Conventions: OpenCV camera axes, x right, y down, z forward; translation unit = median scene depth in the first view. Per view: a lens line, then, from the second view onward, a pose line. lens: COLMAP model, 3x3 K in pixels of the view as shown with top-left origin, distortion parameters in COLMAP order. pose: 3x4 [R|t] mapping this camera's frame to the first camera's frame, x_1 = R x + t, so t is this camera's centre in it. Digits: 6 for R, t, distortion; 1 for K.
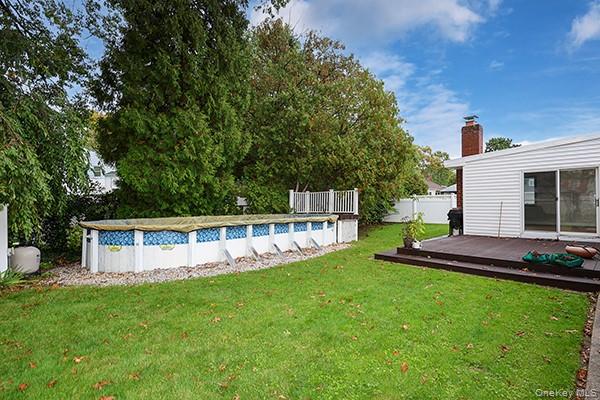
lens RADIAL K [[297.3, 0, 300.0], [0, 297.3, 200.0], [0, 0, 1]] dist [-0.000720, 0.000151]
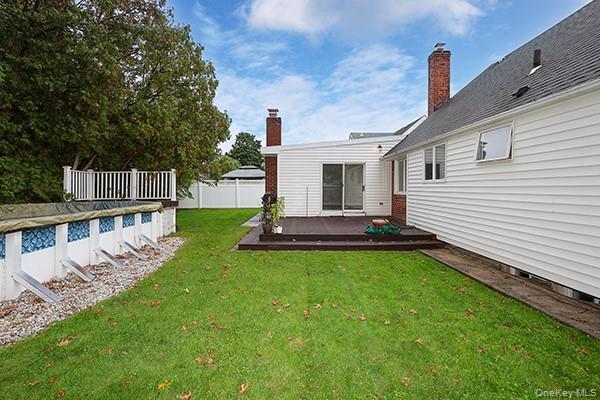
lens RADIAL K [[297.3, 0, 300.0], [0, 297.3, 200.0], [0, 0, 1]] dist [-0.000720, 0.000151]
pose [[0.677784, -0.022119, 0.734928, -0.183577], [-0.014752, 0.998937, 0.043670, 0.004878], [-0.735113, -0.040440, 0.676738, 0.180917]]
